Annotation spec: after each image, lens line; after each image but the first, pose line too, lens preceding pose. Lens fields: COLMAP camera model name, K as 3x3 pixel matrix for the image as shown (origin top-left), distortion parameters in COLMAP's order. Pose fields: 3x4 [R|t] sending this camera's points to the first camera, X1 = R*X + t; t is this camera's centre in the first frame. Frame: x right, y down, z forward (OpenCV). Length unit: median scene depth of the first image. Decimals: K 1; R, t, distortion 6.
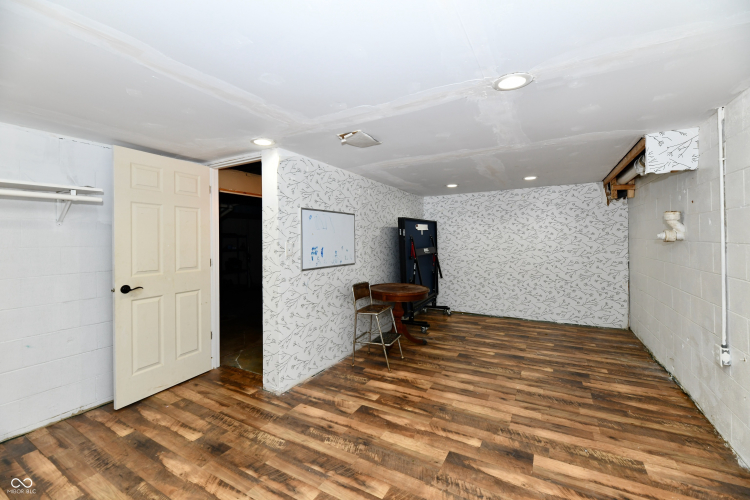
lens RADIAL K [[310.3, 0, 379.8], [0, 310.3, 237.7], [0, 0, 1]] dist [-0.001475, -0.000932]
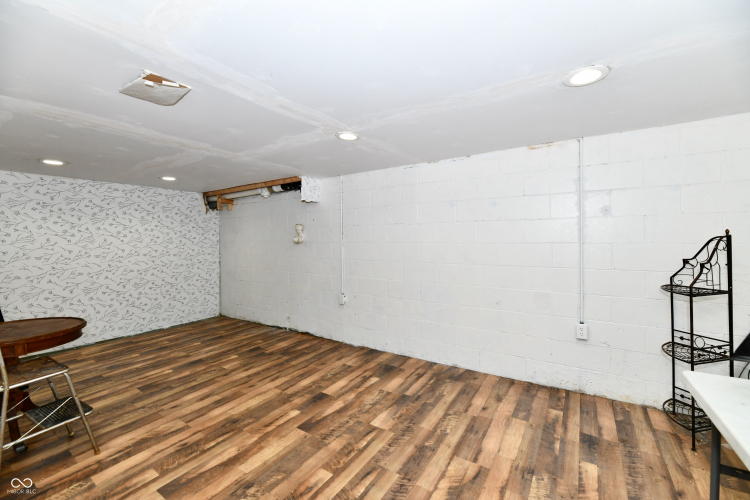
lens RADIAL K [[310.3, 0, 379.8], [0, 310.3, 237.7], [0, 0, 1]] dist [-0.001475, -0.000932]
pose [[0.071040, 0.017047, 0.997328, -0.550965], [0.003888, 0.999842, -0.017367, 0.011537], [-0.997466, 0.005111, 0.070962, 0.380103]]
